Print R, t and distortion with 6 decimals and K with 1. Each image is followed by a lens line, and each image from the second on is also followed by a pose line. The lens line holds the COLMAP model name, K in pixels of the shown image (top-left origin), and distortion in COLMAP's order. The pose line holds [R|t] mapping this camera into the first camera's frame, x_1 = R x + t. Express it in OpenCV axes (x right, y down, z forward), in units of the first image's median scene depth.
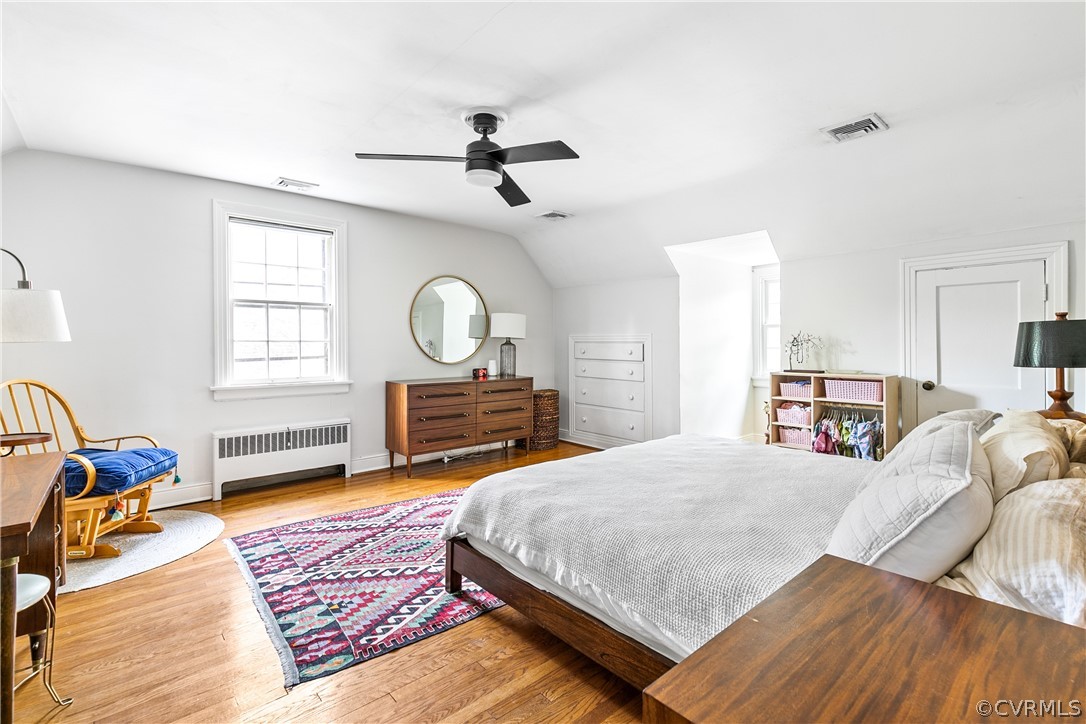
lens RADIAL K [[497.1, 0, 547.4], [0, 497.1, 340.2], [0, 0, 1]] dist [0.010702, -0.000303]
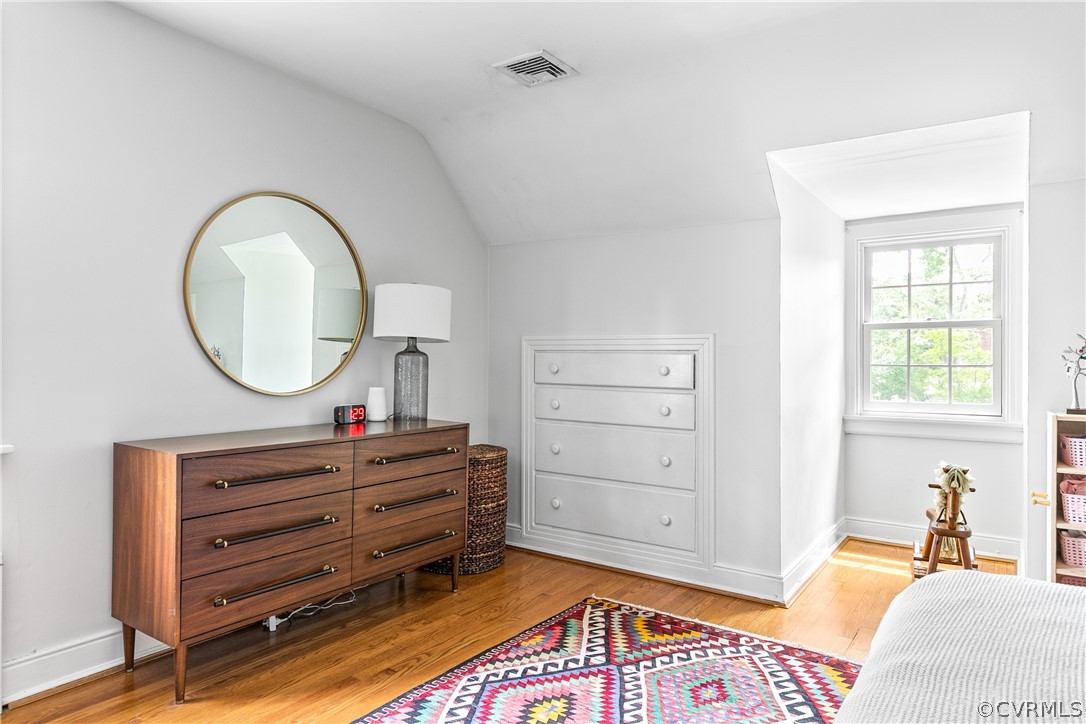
lens RADIAL K [[683.1, 0, 547.6], [0, 683.1, 355.2], [0, 0, 1]] dist [-0.000790, 0.000013]
pose [[0.970280, 0.010469, 0.241758, -0.136833], [-0.010127, 0.999945, -0.002656, 0.013509], [-0.241772, 0.000128, 0.970333, 0.435107]]
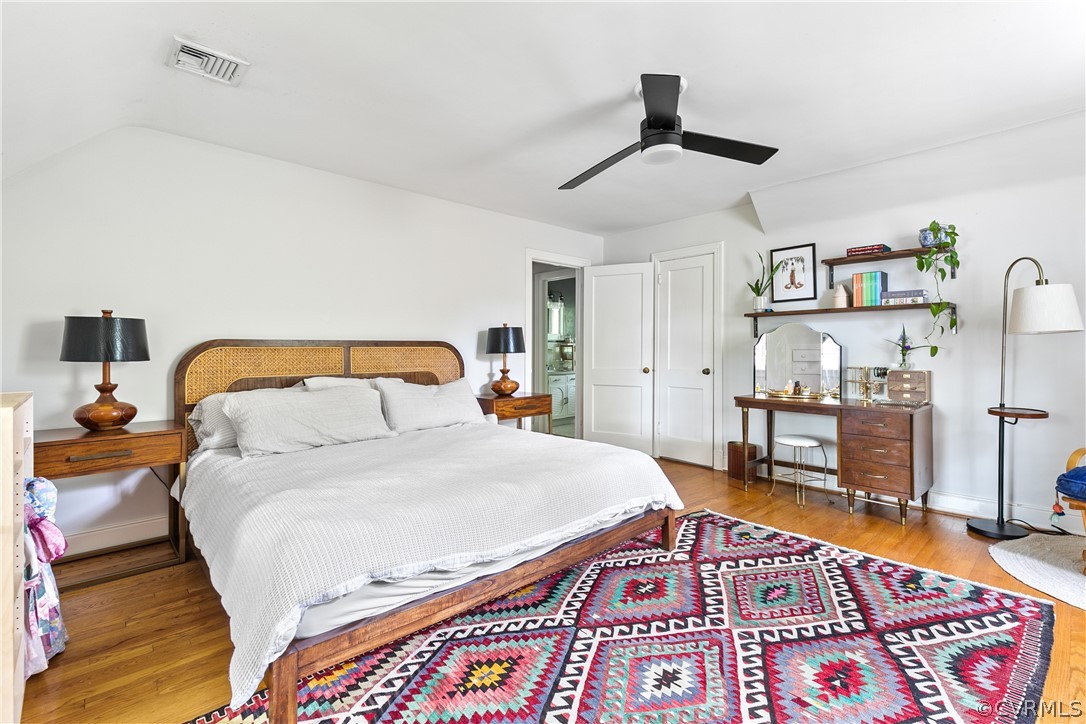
lens RADIAL K [[497.1, 0, 545.0], [0, 497.1, 354.5], [0, 0, 1]] dist [0.010702, -0.000303]
pose [[-0.999446, 0.006787, -0.032590, 0.073750], [0.006499, 0.999939, 0.008935, 0.020121], [0.032648, 0.008719, -0.999429, 1.176221]]
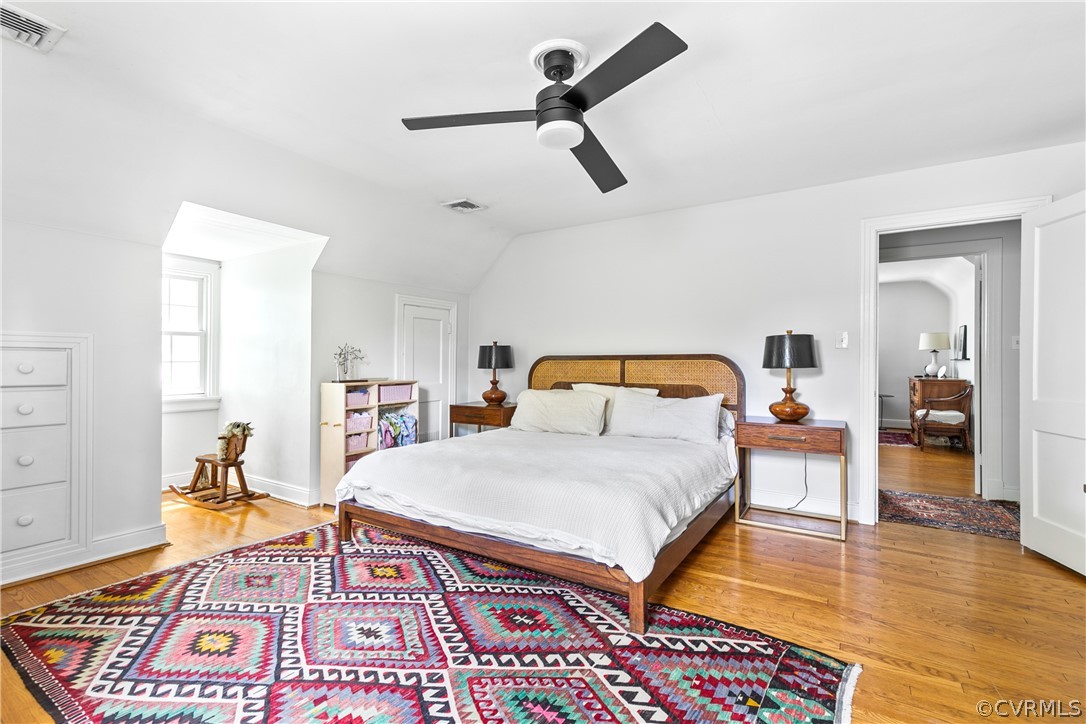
lens RADIAL K [[497.1, 0, 549.5], [0, 497.1, 362.6], [0, 0, 1]] dist [0.010702, -0.000303]
pose [[-0.283878, 0.005645, 0.958844, -0.533804], [-0.002610, 0.999974, -0.006659, 0.024351], [-0.958857, -0.004393, -0.283856, 0.764700]]
